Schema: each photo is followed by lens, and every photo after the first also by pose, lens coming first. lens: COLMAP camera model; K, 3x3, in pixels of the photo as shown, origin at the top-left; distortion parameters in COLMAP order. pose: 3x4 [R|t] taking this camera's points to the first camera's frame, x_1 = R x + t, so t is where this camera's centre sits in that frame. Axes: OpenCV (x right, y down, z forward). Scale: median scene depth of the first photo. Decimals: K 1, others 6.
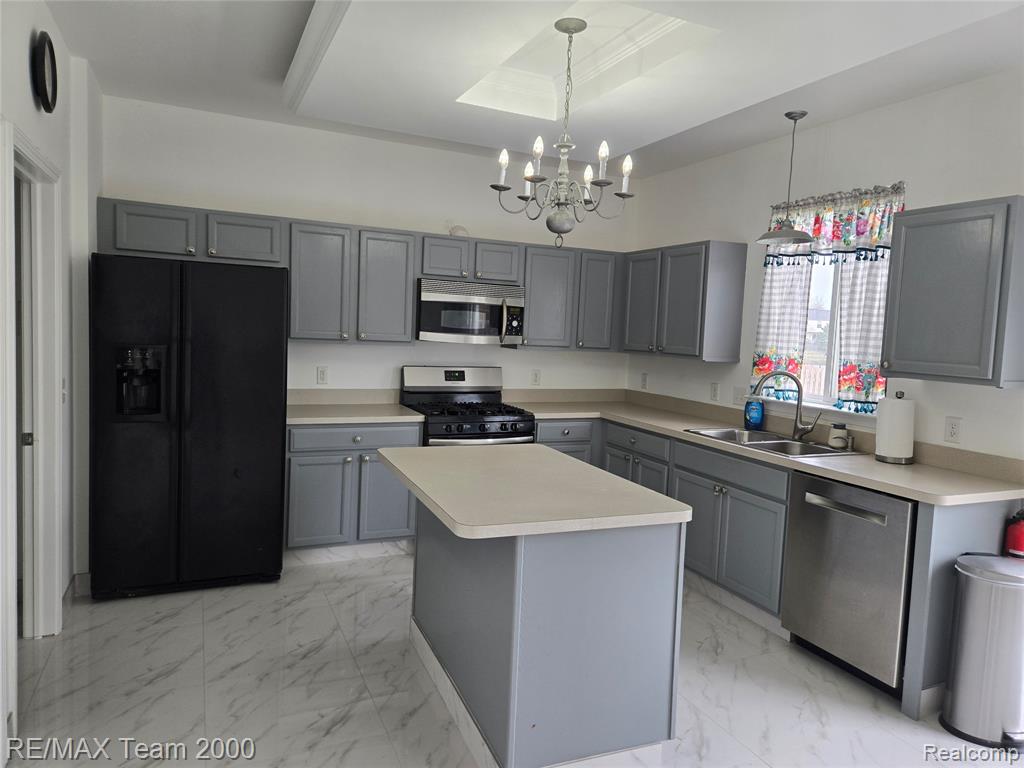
lens RADIAL K [[672.0, 0, 508.3], [0, 672.0, 376.0], [0, 0, 1]] dist [0.032172, -0.013040]
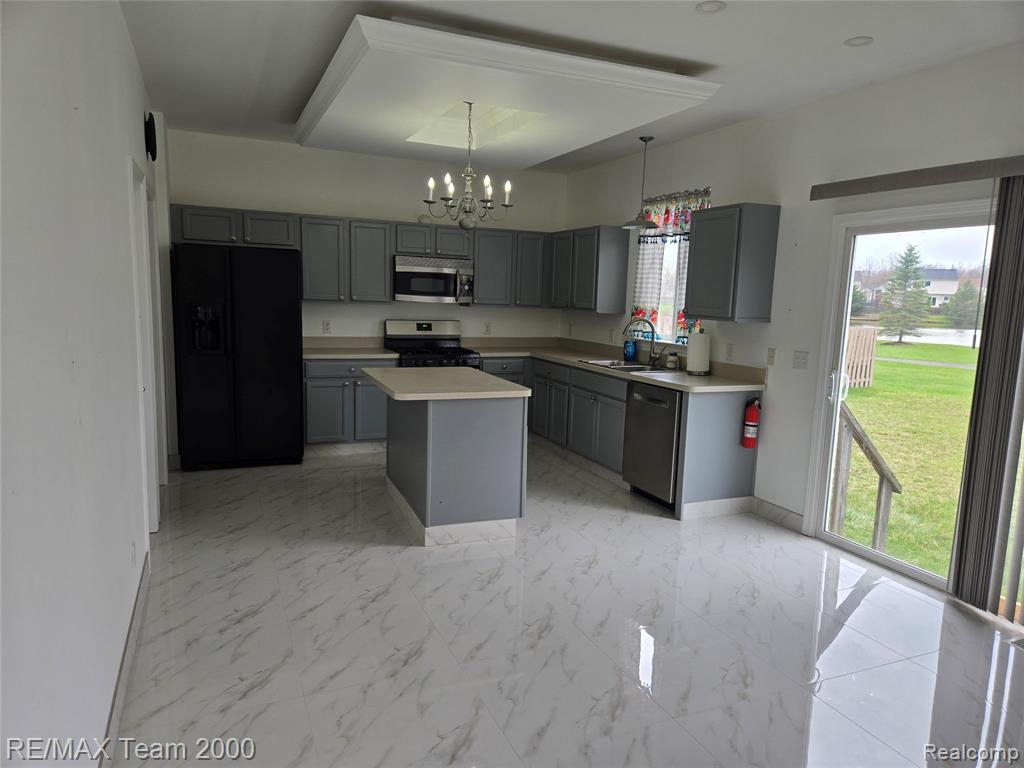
lens RADIAL K [[672.0, 0, 507.1], [0, 672.0, 392.1], [0, 0, 1]] dist [0.032172, -0.013040]
pose [[0.999751, -0.010228, -0.019812, 0.140184], [0.011644, 0.997282, 0.072759, 0.041986], [0.019014, -0.072971, 0.997153, -0.447889]]
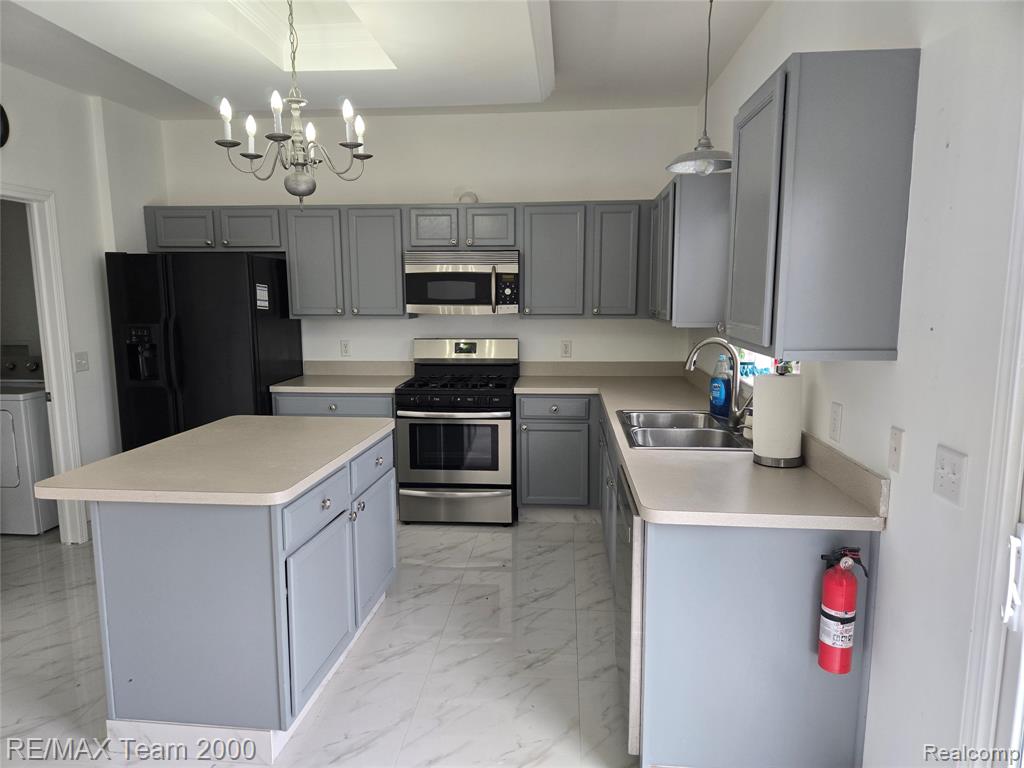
lens RADIAL K [[672.0, 0, 508.0], [0, 672.0, 393.3], [0, 0, 1]] dist [0.032172, -0.013040]
pose [[0.872000, 0.024905, -0.488871, 0.563816], [0.006800, 0.997992, 0.062971, 0.005498], [0.489458, -0.058235, 0.870080, 0.209746]]
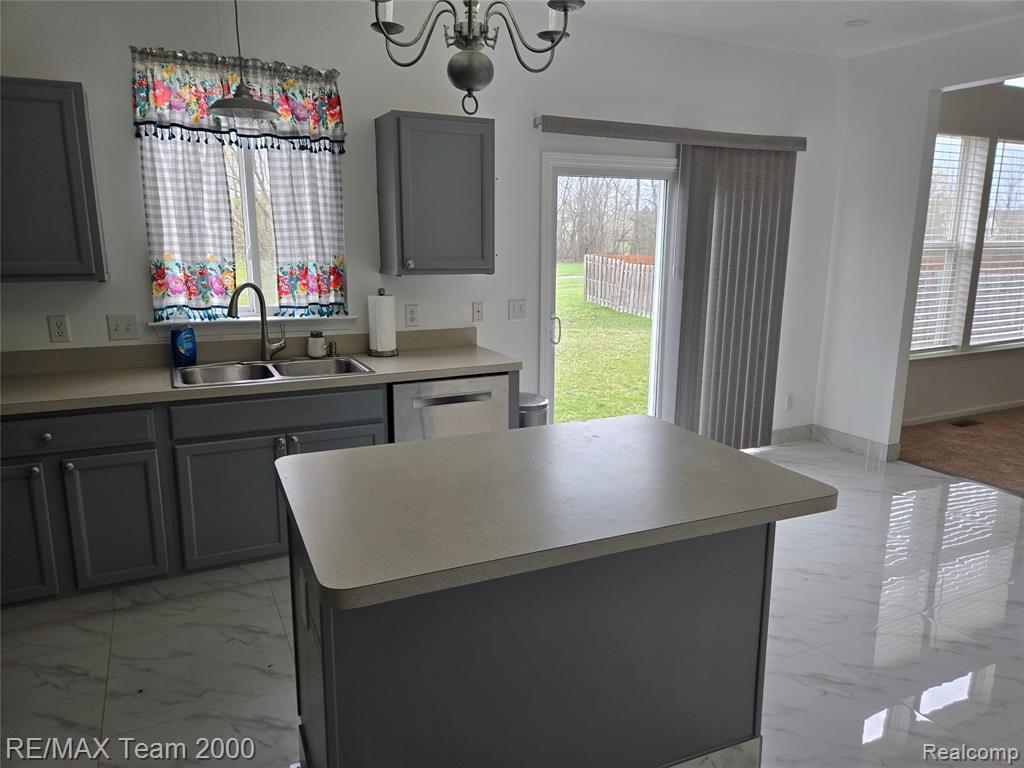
lens RADIAL K [[672.0, 0, 505.8], [0, 672.0, 373.2], [0, 0, 1]] dist [0.032172, -0.013040]
pose [[0.007142, -0.243008, 0.969998, -0.389634], [0.067379, 0.967935, 0.241995, -0.074681], [-0.997702, 0.063629, 0.023287, 0.659809]]
